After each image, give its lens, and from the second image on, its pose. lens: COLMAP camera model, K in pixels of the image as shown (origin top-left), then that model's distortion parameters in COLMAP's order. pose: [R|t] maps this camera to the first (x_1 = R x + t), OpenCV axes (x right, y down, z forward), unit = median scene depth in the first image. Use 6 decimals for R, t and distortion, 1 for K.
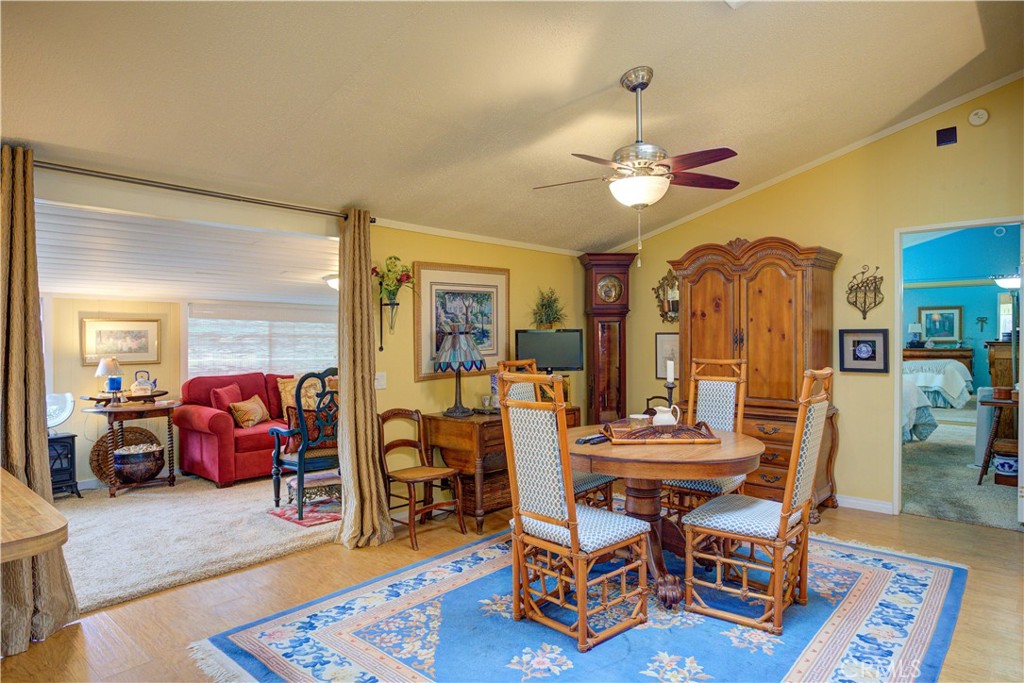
lens RADIAL K [[613.2, 0, 509.9], [0, 613.2, 341.3], [0, 0, 1]] dist [-0.003300, -0.000125]
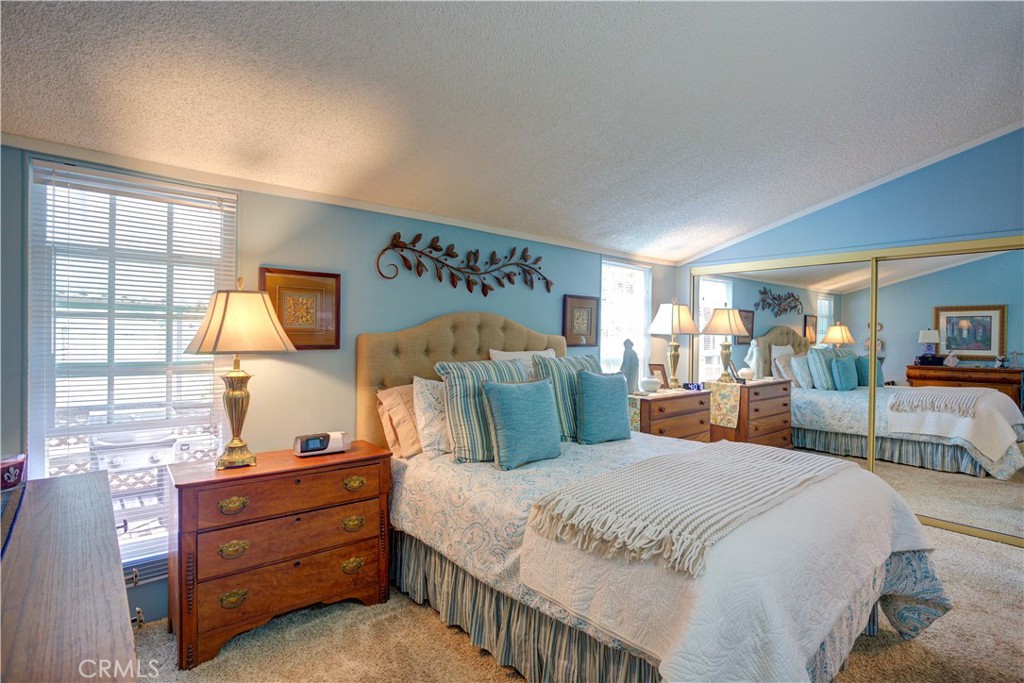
lens RADIAL K [[504.0, 0, 515.5], [0, 504.0, 340.5], [0, 0, 1]] dist [-0.009177, 0.004341]
pose [[0.992122, 0.021194, -0.123472, 0.271909], [-0.021295, 0.999773, 0.000500, -0.007519], [0.123455, 0.002133, 0.992348, 0.384538]]
